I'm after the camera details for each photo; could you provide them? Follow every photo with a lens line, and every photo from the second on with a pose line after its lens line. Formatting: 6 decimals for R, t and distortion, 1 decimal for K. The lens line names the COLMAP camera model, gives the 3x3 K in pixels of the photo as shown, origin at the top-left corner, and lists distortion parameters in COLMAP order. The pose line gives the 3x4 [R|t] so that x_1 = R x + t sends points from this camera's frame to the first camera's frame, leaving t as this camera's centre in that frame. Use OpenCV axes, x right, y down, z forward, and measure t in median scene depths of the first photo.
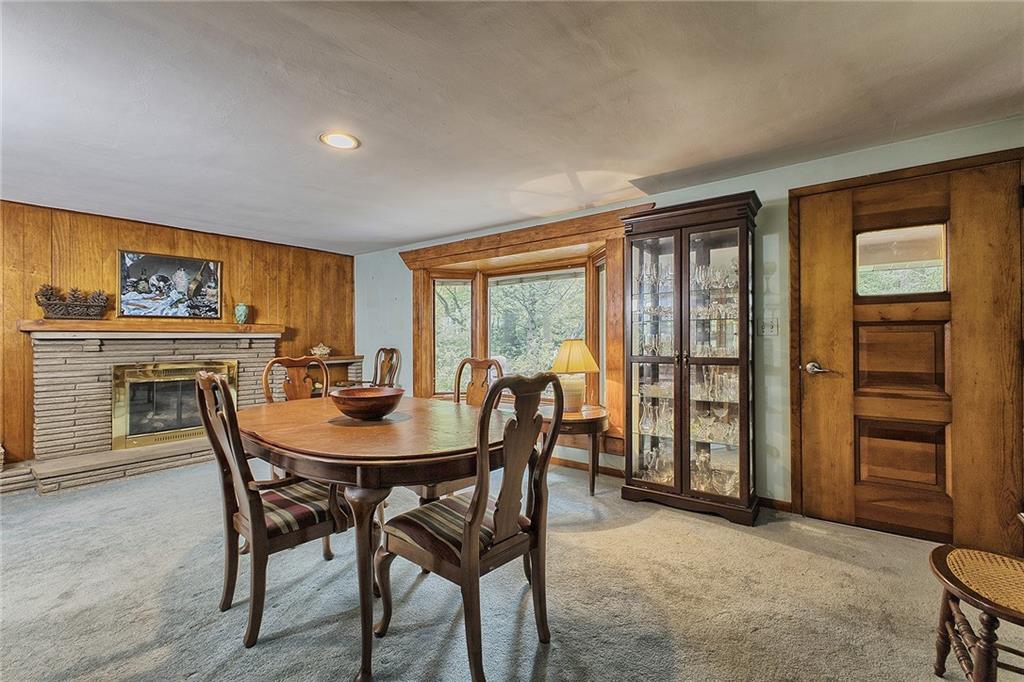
lens RADIAL K [[437.6, 0, 513.7], [0, 437.6, 338.2], [0, 0, 1]] dist [0.002676, -0.000946]
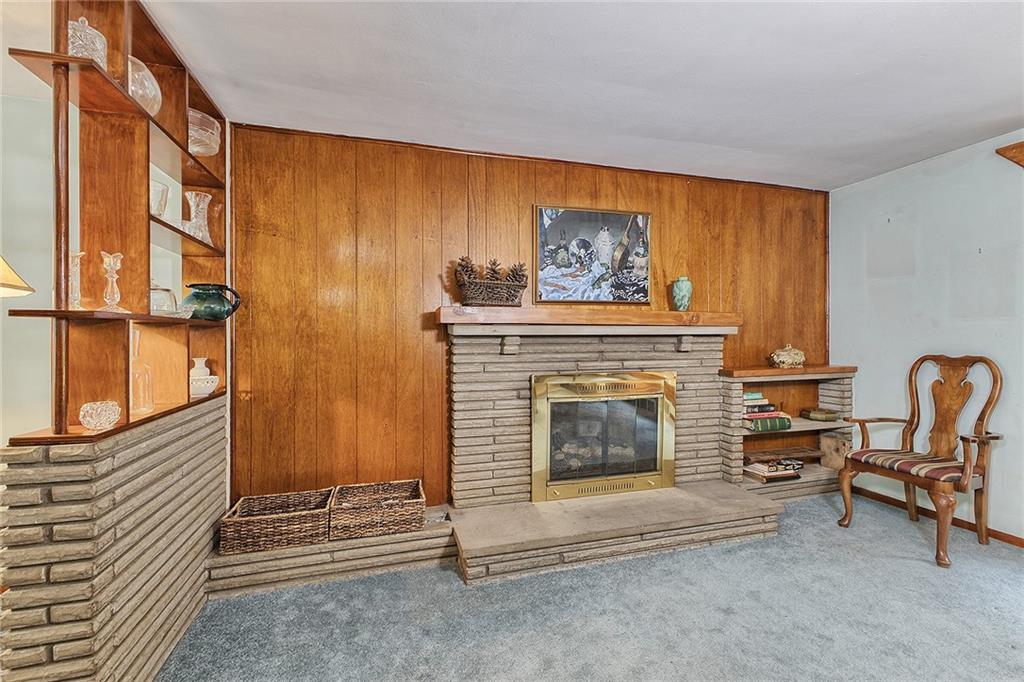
lens RADIAL K [[437.6, 0, 513.7], [0, 437.6, 338.2], [0, 0, 1]] dist [0.002676, -0.000946]
pose [[0.809948, 0.004298, -0.586487, -0.478408], [-0.000975, 0.999982, 0.005982, 0.001315], [0.586501, -0.004273, 0.809937, 0.387987]]
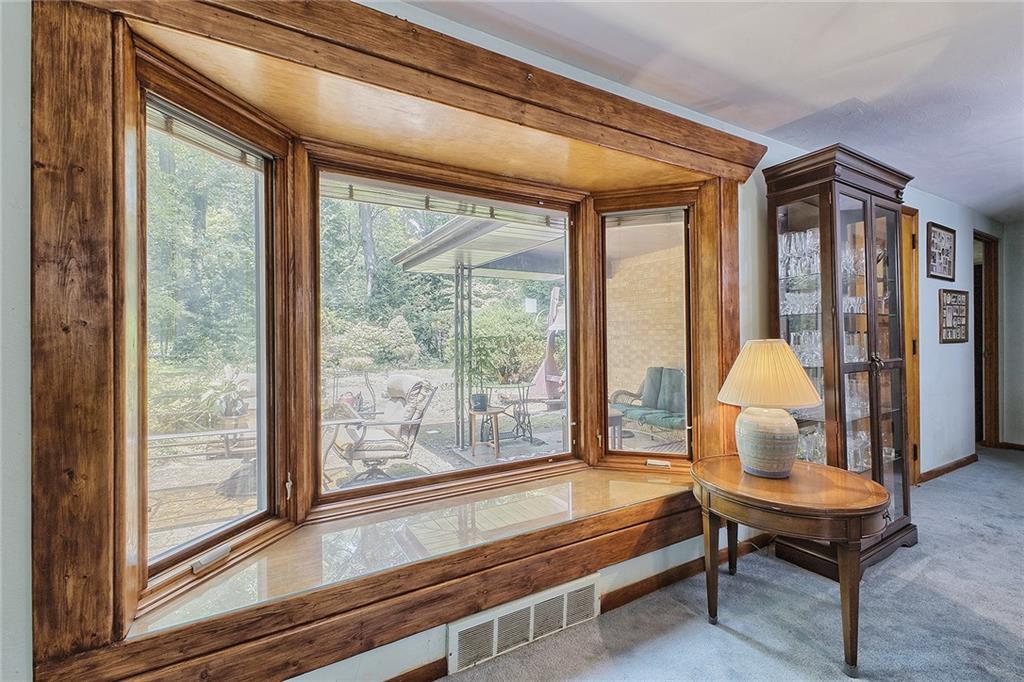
lens RADIAL K [[437.6, 0, 513.7], [0, 437.6, 338.2], [0, 0, 1]] dist [0.002676, -0.000946]
pose [[0.387091, -0.001144, 0.922041, -0.377080], [0.006619, 0.999977, -0.001539, -0.000323], [-0.922018, 0.006699, 0.387090, 0.838913]]
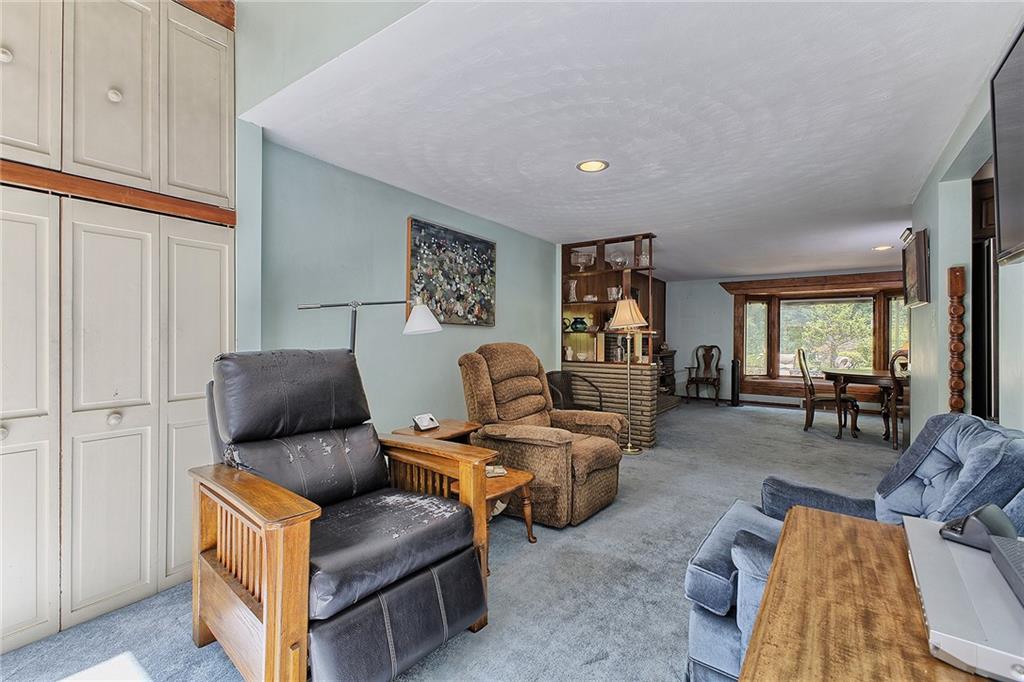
lens RADIAL K [[437.6, 0, 513.7], [0, 437.6, 338.2], [0, 0, 1]] dist [0.002676, -0.000946]
pose [[0.999336, 0.009814, 0.035081, -1.217096], [-0.009706, 0.999948, -0.003245, 0.010162], [-0.035111, 0.002902, 0.999379, -0.581739]]
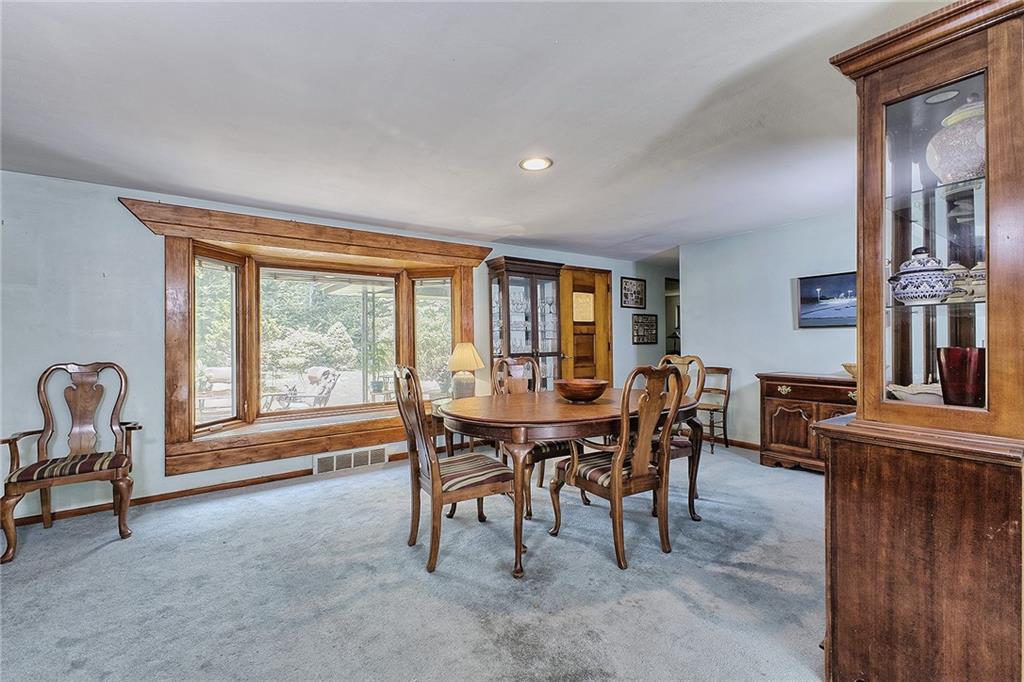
lens RADIAL K [[437.6, 0, 513.7], [0, 437.6, 338.2], [0, 0, 1]] dist [0.002676, -0.000946]
pose [[0.286921, 0.007020, 0.957928, -0.792811], [0.009813, 0.999899, -0.010267, 0.002966], [-0.957904, 0.012346, 0.286823, 0.395807]]
